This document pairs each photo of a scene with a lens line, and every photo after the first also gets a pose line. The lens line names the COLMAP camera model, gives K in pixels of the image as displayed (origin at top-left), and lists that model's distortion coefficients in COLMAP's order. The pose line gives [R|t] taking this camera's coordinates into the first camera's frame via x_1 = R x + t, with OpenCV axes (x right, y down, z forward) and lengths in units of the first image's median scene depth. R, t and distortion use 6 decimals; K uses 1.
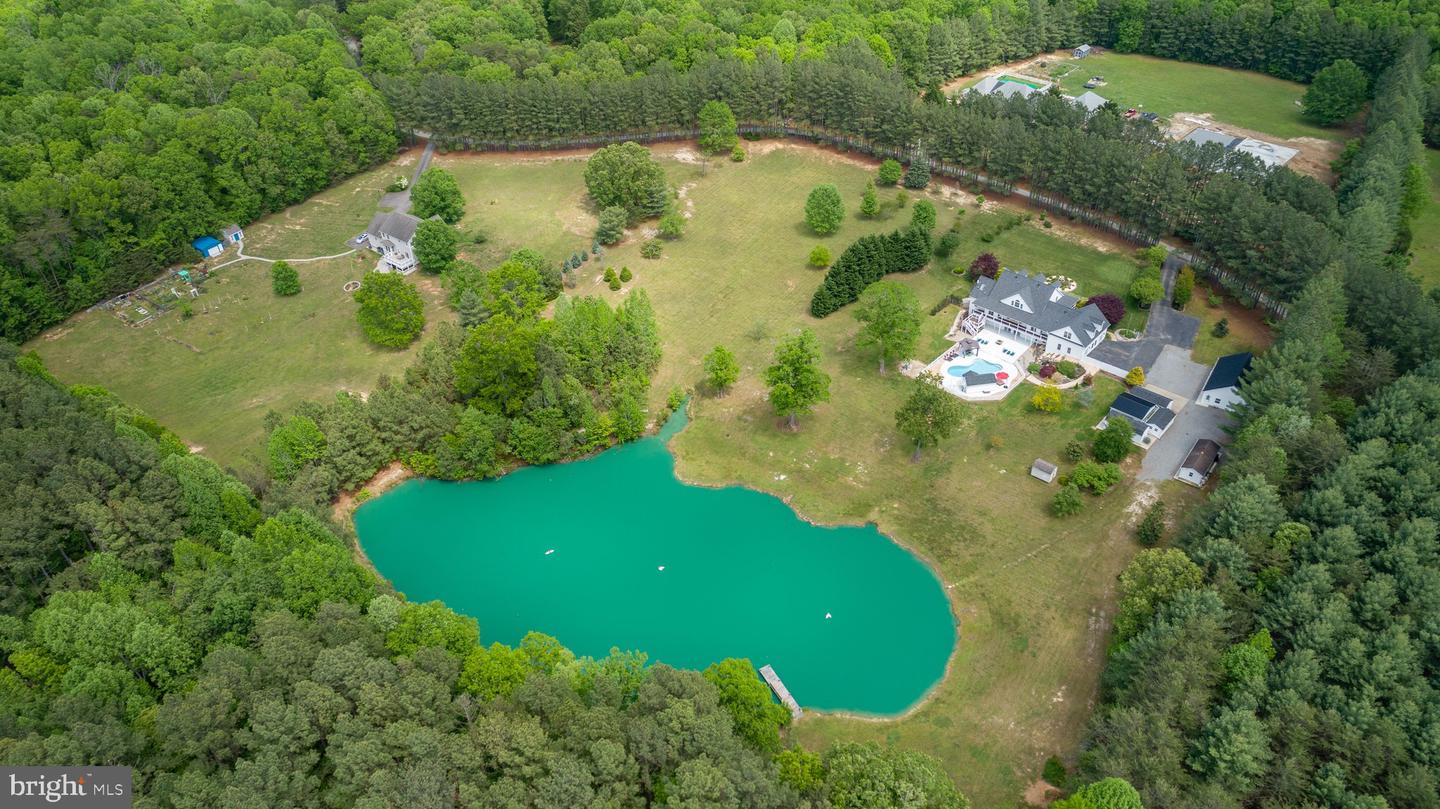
lens RADIAL K [[971.7, 0, 721.1], [0, 971.7, 402.3], [0, 0, 1]] dist [-0.012655, 0.008976]
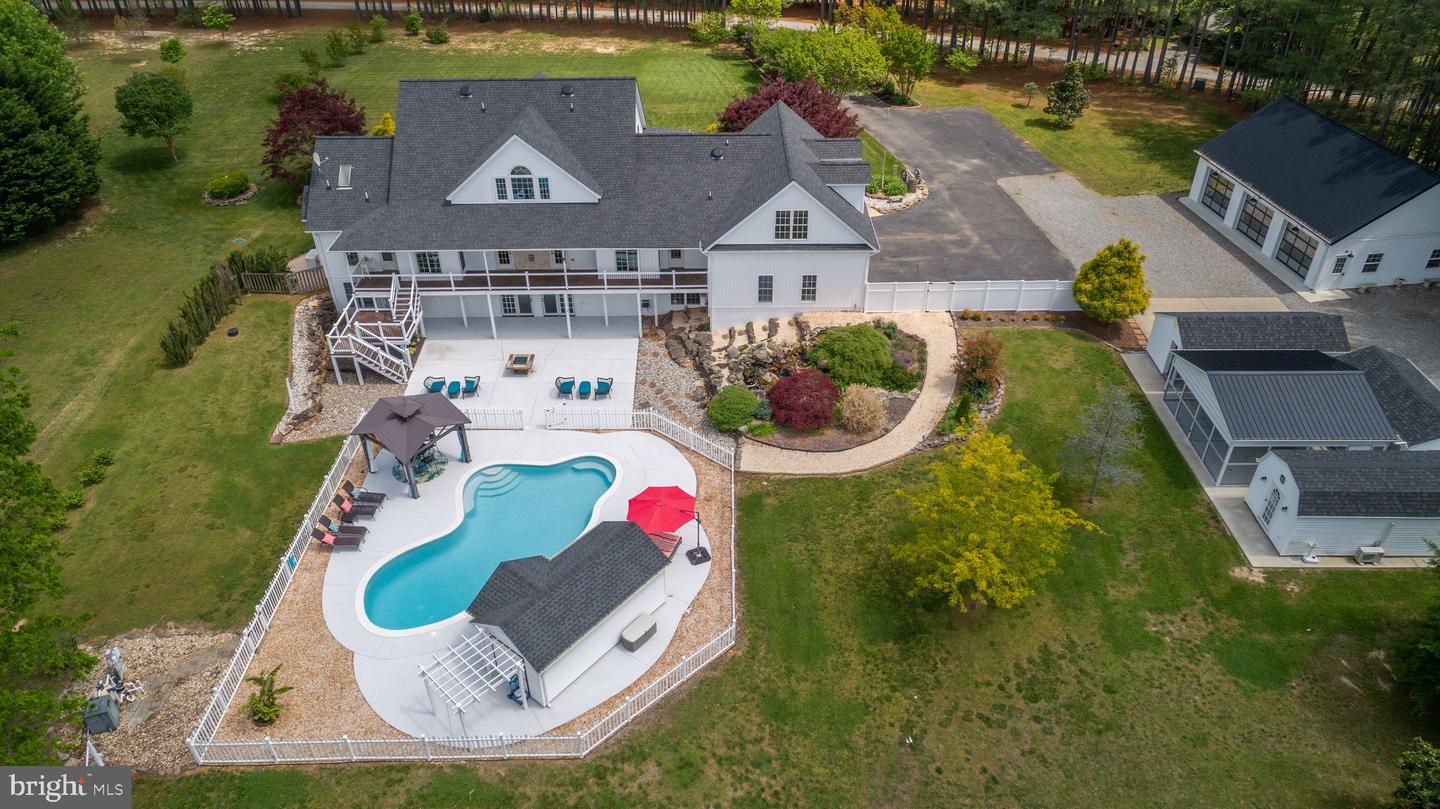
lens RADIAL K [[971.7, 0, 713.8], [0, 971.7, 406.1], [0, 0, 1]] dist [-0.012655, 0.008976]
pose [[0.742210, -0.372238, 0.557283, 0.191883], [0.399901, 0.913282, 0.077425, -0.053342], [-0.537777, 0.165392, 0.826705, 0.798645]]
